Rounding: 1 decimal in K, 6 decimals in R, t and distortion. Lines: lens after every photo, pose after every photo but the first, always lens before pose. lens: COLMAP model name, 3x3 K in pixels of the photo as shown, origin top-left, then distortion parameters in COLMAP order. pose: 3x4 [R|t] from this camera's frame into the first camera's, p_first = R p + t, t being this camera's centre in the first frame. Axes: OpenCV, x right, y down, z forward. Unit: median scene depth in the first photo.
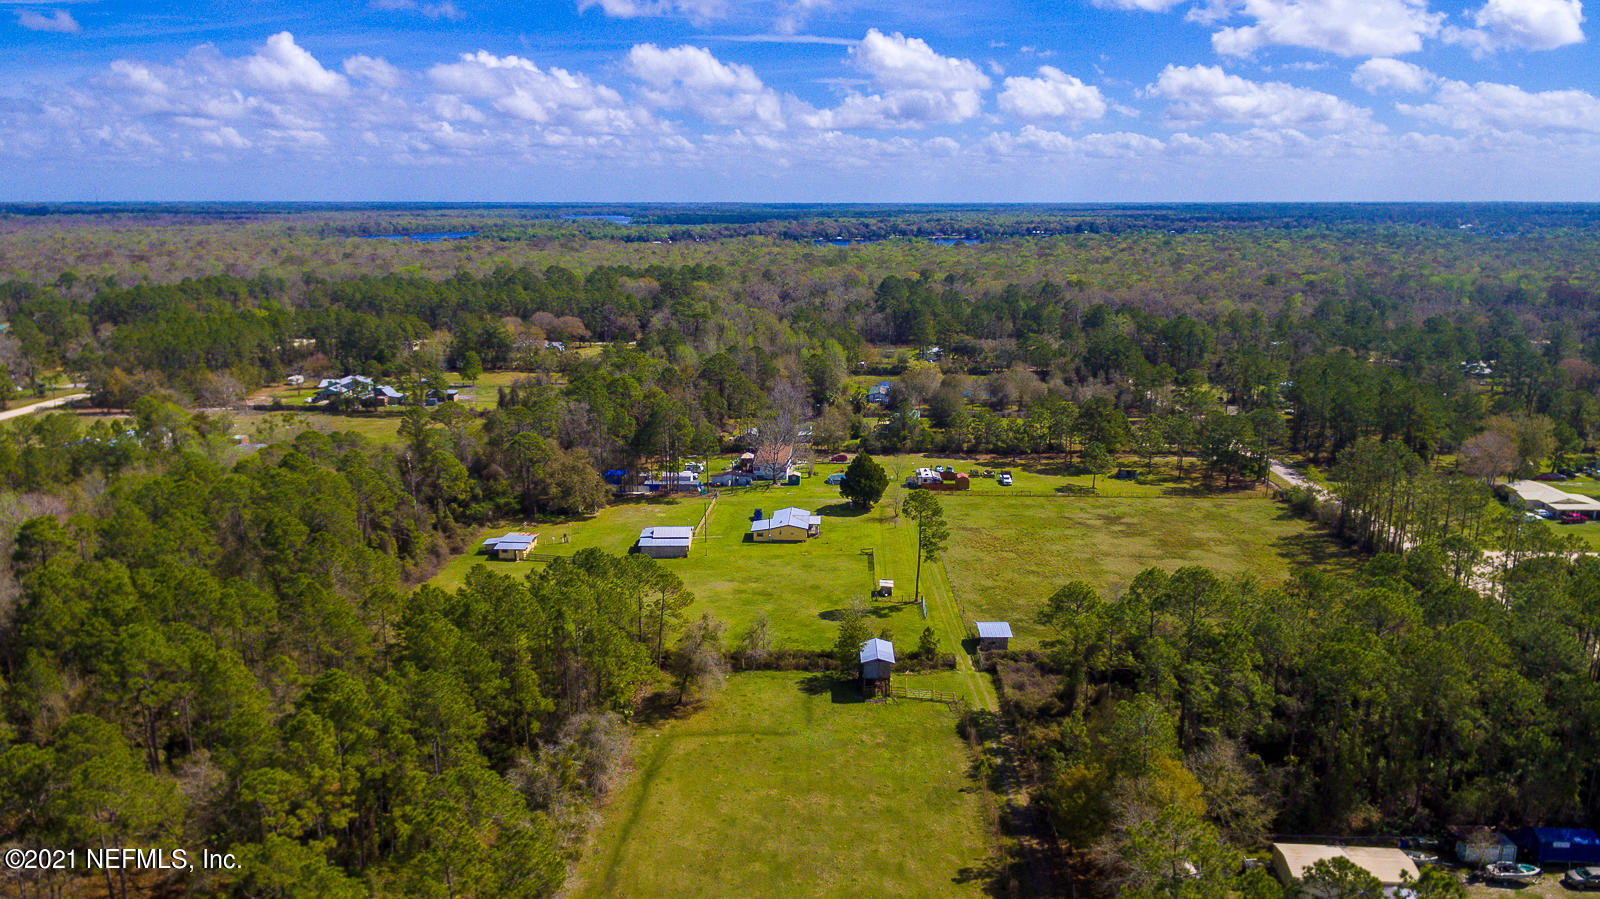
lens RADIAL K [[1101.4, 0, 800.0], [0, 1101.4, 449.5], [0, 0, 1]] dist [0.032173, 0.099638]
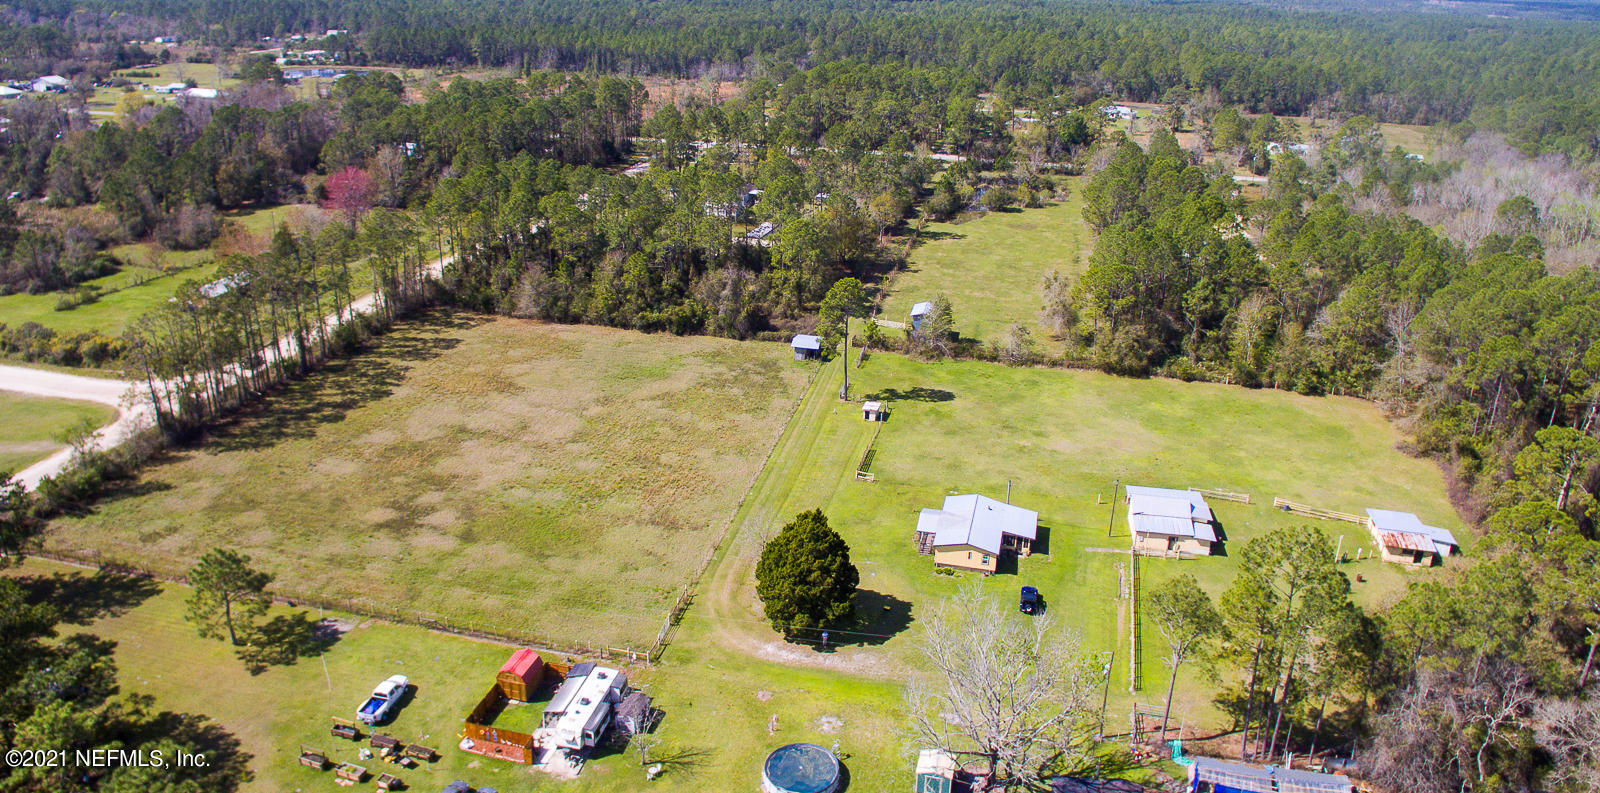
lens RADIAL K [[1098.9, 0, 815.2], [0, 1098.9, 343.9], [0, 0, 1]] dist [-0.127934, 0.095984]
pose [[-0.982393, -0.085805, 0.165955, -0.013991], [0.015984, 0.846432, 0.532257, -0.303907], [-0.186140, 0.525538, -0.830158, 1.348785]]
